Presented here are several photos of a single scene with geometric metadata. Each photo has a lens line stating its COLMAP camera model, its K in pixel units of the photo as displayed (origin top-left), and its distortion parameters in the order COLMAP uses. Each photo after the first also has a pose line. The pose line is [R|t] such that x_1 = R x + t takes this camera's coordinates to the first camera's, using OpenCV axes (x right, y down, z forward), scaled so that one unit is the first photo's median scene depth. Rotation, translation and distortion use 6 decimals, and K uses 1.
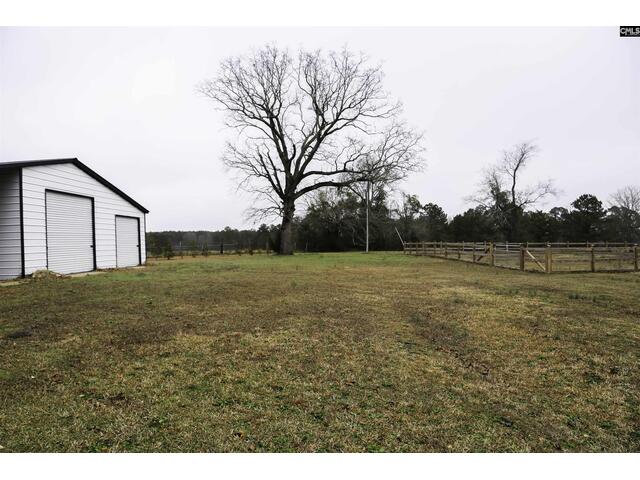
lens RADIAL K [[444.3, 0, 316.9], [0, 444.3, 238.3], [0, 0, 1]] dist [-0.102965, 0.062477]
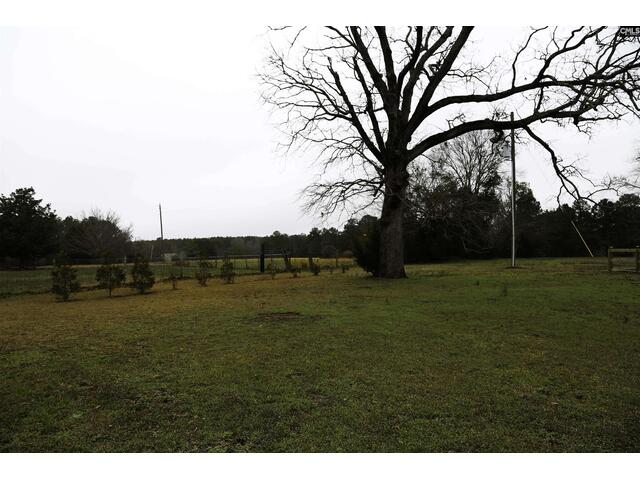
lens RADIAL K [[444.3, 0, 314.7], [0, 444.3, 243.8], [0, 0, 1]] dist [-0.102965, 0.062477]
pose [[0.993256, -0.014485, -0.115032, -0.084156], [0.014825, 0.999888, 0.002100, -0.001394], [0.114989, -0.003791, 0.993360, 0.448426]]
